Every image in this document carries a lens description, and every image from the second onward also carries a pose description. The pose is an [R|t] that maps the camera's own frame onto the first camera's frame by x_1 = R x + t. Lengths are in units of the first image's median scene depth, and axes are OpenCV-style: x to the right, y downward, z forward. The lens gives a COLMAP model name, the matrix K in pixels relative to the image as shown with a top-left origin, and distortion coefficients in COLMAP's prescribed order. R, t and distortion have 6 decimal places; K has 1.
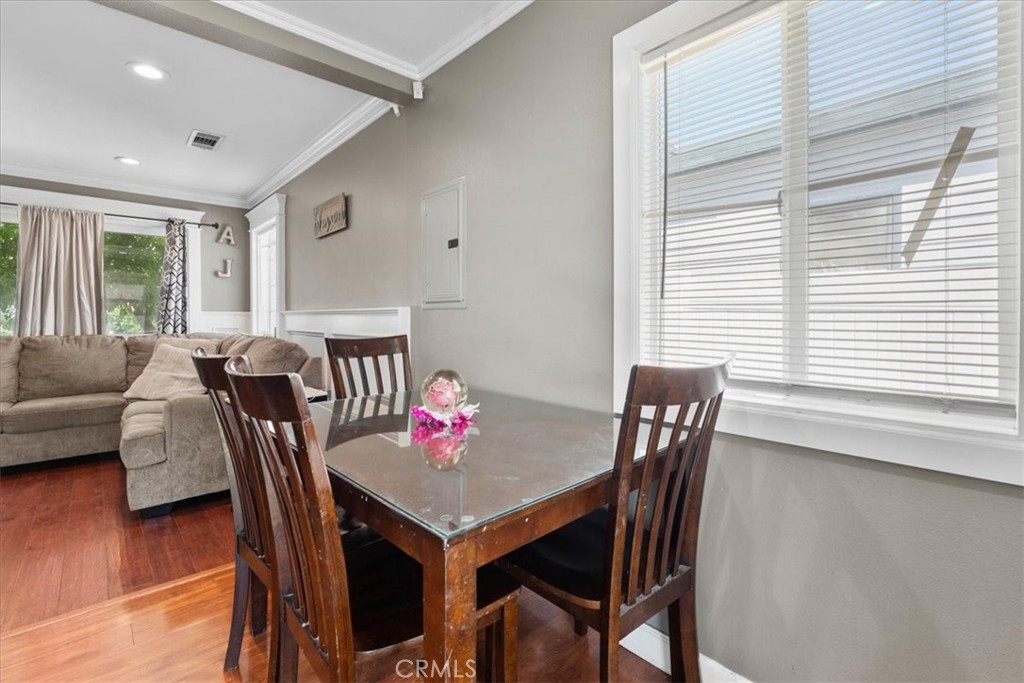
lens RADIAL K [[461.3, 0, 508.8], [0, 461.3, 320.8], [0, 0, 1]] dist [0.000005, 0.000161]
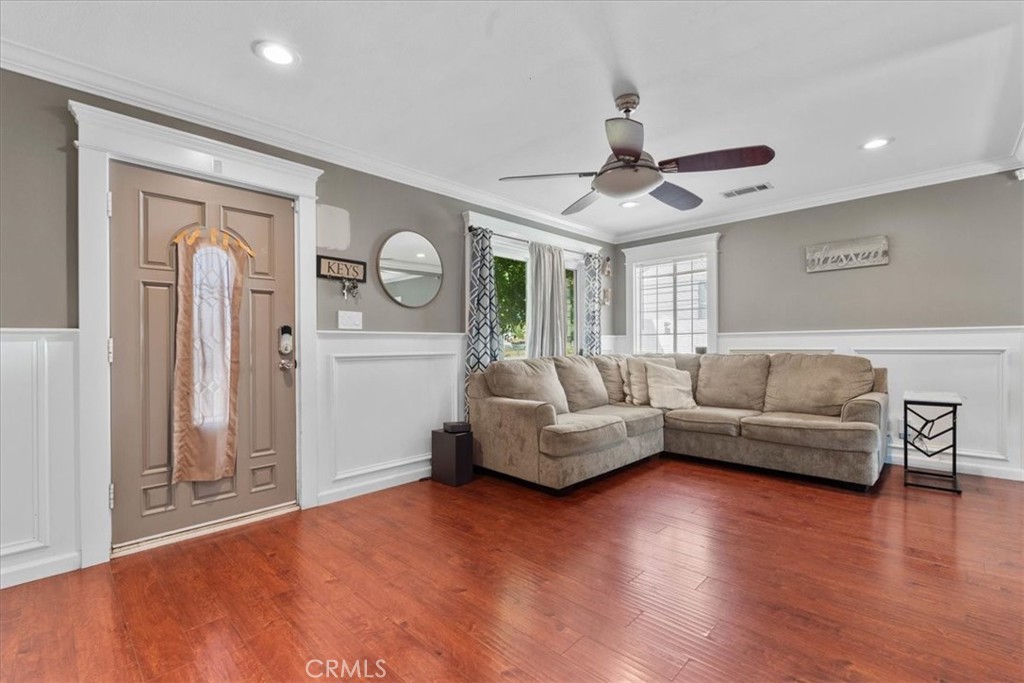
lens RADIAL K [[461.2, 0, 517.8], [0, 461.2, 346.7], [0, 0, 1]] dist [-0.000650, -0.000220]
pose [[0.996145, -0.007501, 0.087402, -1.132171], [0.007370, 0.999971, 0.001820, 0.005435], [-0.087413, -0.001168, 0.996171, -0.123402]]
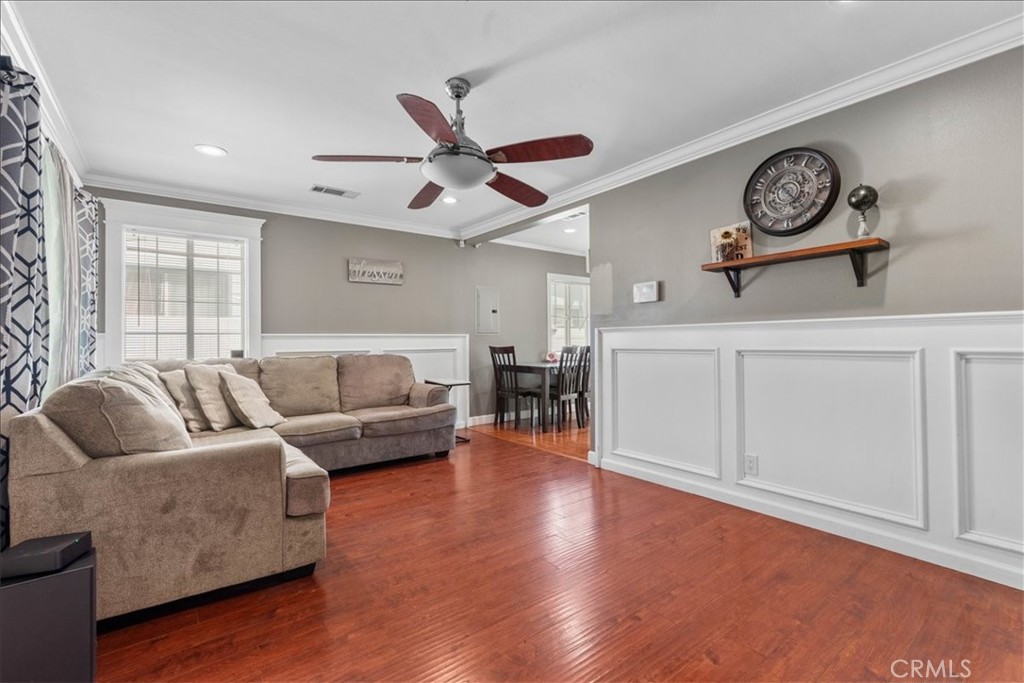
lens RADIAL K [[449.5, 0, 513.5], [0, 449.5, 338.4], [0, 0, 1]] dist [-0.000028, -0.000051]
pose [[0.068169, 0.009515, 0.997628, -1.491012], [0.010493, 0.999892, -0.010254, 0.003326], [-0.997619, 0.011167, 0.068062, 0.384703]]
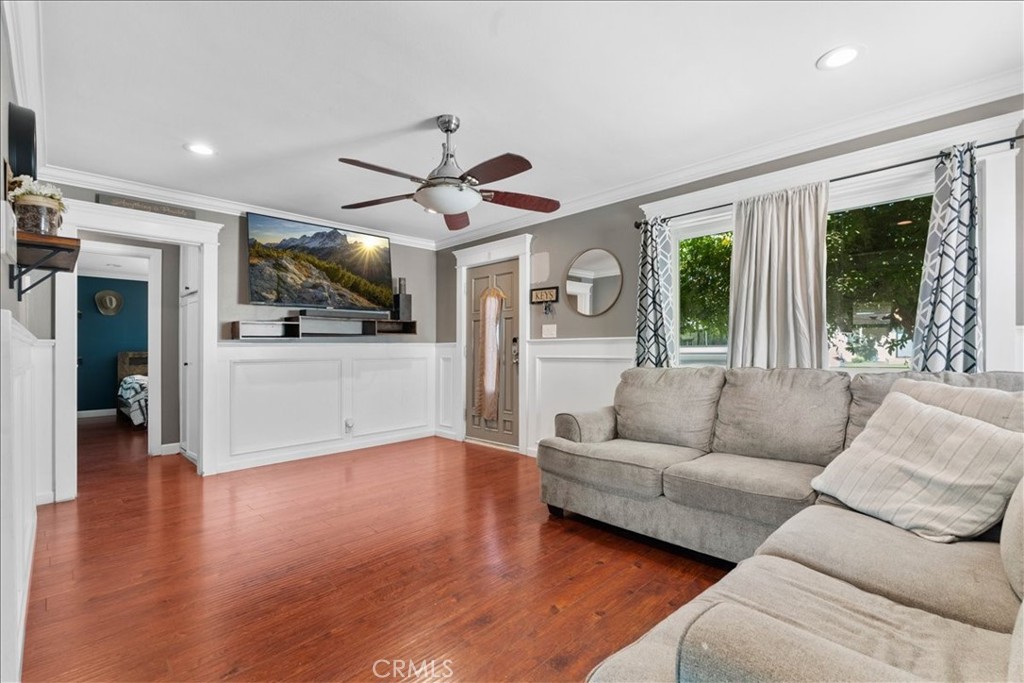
lens RADIAL K [[449.8, 0, 528.4], [0, 449.8, 351.9], [0, 0, 1]] dist [0.002667, 0.000479]
pose [[0.084955, 0.001484, -0.996384, -0.297135], [-0.000902, 0.999999, 0.001413, 0.006744], [0.996384, 0.000779, 0.084956, 0.549496]]
